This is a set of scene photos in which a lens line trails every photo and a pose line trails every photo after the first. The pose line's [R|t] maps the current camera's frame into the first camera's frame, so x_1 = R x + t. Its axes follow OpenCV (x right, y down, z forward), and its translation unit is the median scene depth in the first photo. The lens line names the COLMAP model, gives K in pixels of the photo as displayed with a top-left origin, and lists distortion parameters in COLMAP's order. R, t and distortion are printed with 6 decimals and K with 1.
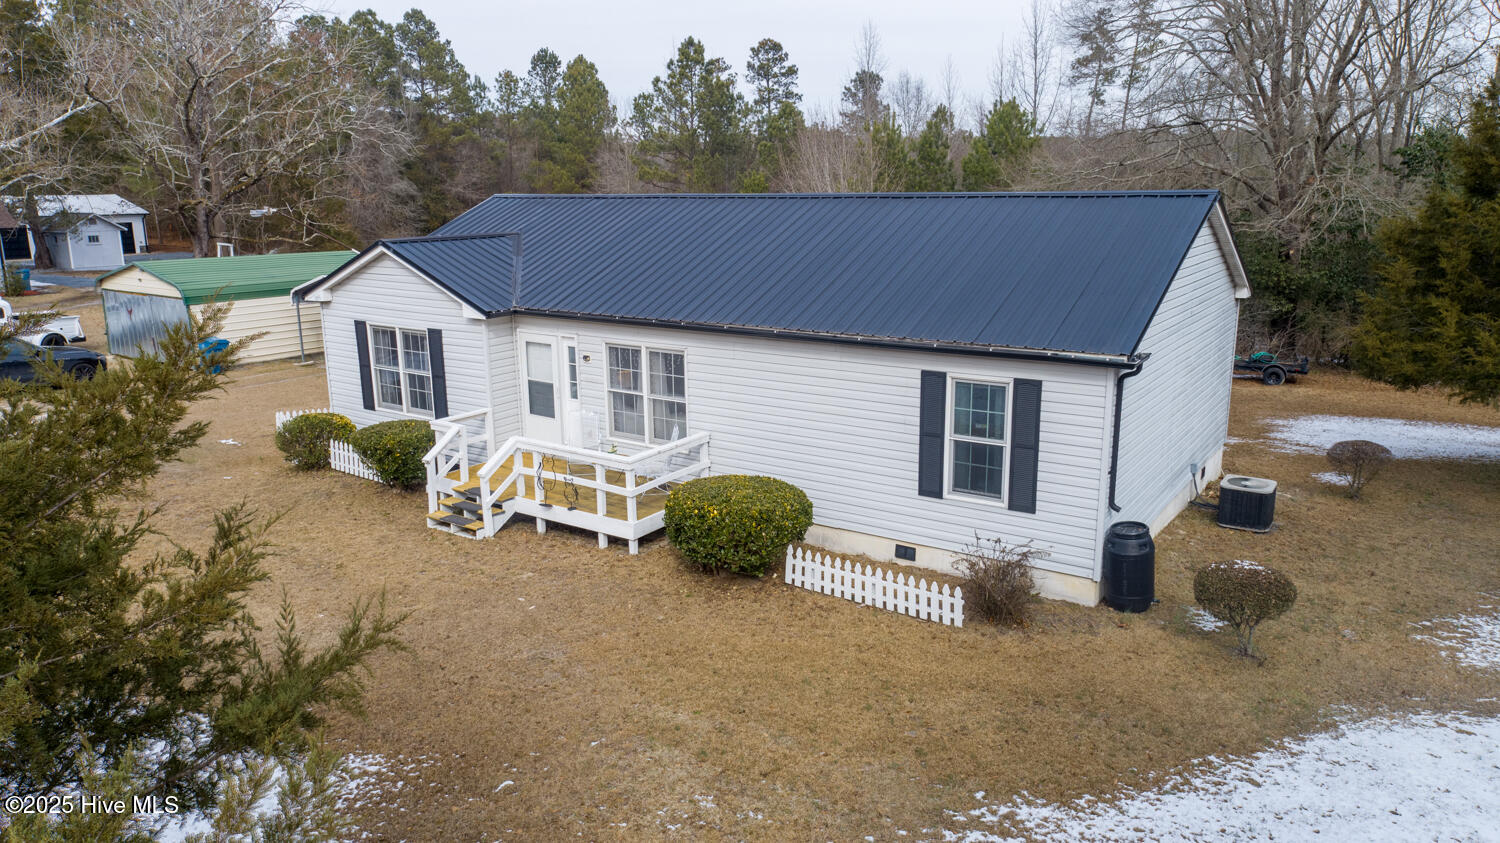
lens RADIAL K [[1012.2, 0, 737.9], [0, 1012.2, 421.1], [0, 0, 1]] dist [-0.003409, 0.003842]
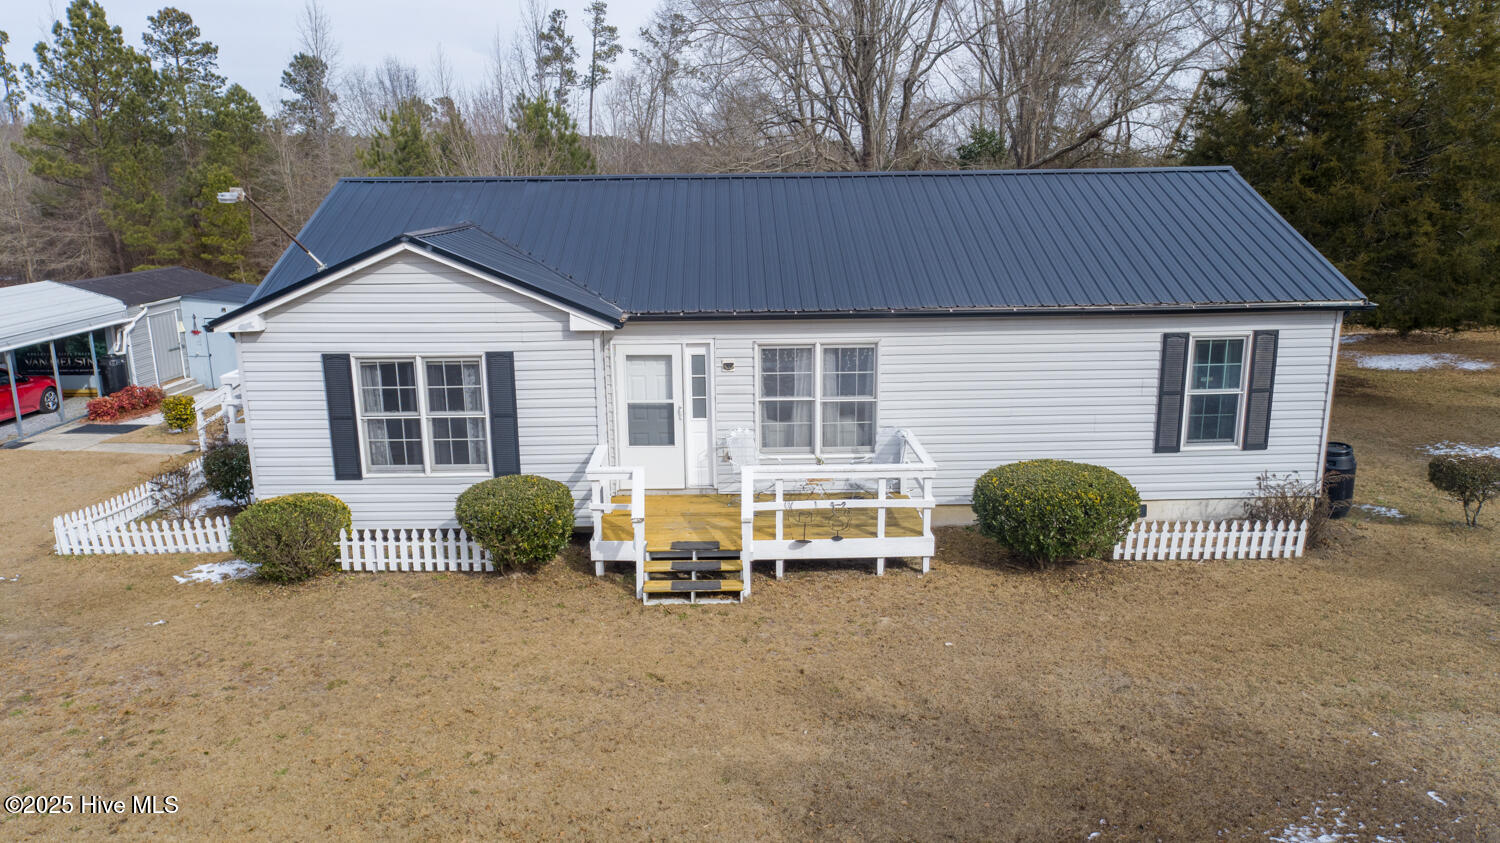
lens RADIAL K [[1012.2, 0, 752.4], [0, 1012.2, 424.6], [0, 0, 1]] dist [-0.003409, 0.003842]
pose [[0.810345, -0.137287, 0.569644, -0.619859], [0.136120, 0.989675, 0.044878, -0.049391], [-0.569924, 0.041173, 0.820666, 0.307237]]
